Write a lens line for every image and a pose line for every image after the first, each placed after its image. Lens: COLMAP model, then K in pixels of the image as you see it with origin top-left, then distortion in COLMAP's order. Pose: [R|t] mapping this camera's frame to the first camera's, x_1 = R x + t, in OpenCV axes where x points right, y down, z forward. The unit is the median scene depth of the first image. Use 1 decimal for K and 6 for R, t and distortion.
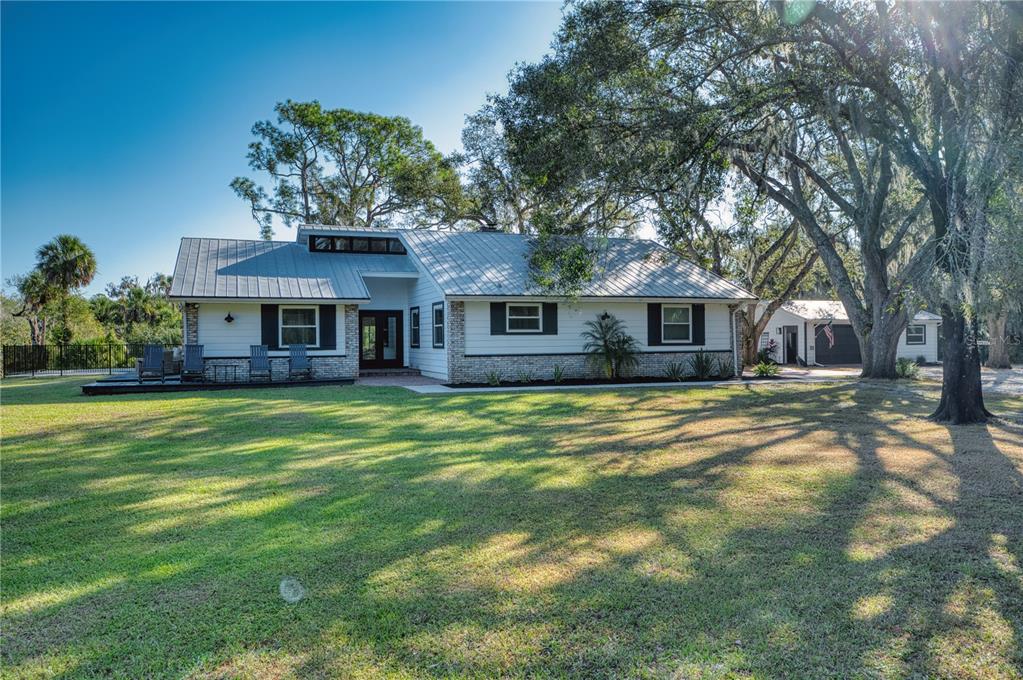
lens RADIAL K [[740.2, 0, 510.7], [0, 740.2, 338.3], [0, 0, 1]] dist [-0.000202, -0.000076]
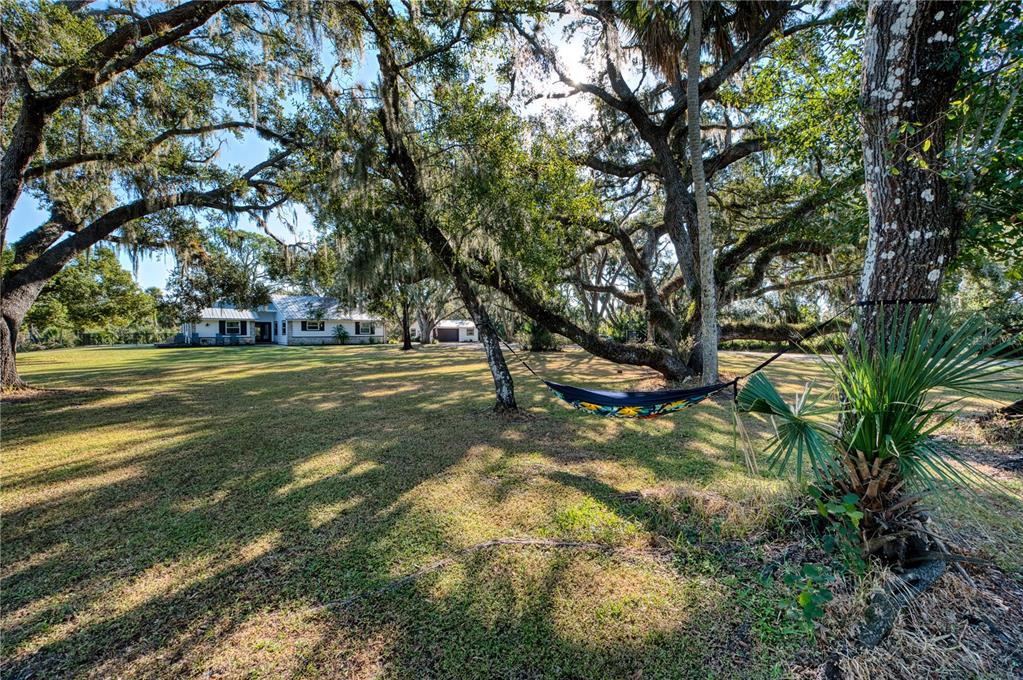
lens RADIAL K [[402.8, 0, 515.1], [0, 402.8, 338.8], [0, 0, 1]] dist [-0.007100, 0.003996]
pose [[0.918501, 0.003262, 0.395404, 0.137214], [-0.006254, 0.999961, 0.006279, 0.013639], [-0.395368, -0.008240, 0.918486, -1.028603]]
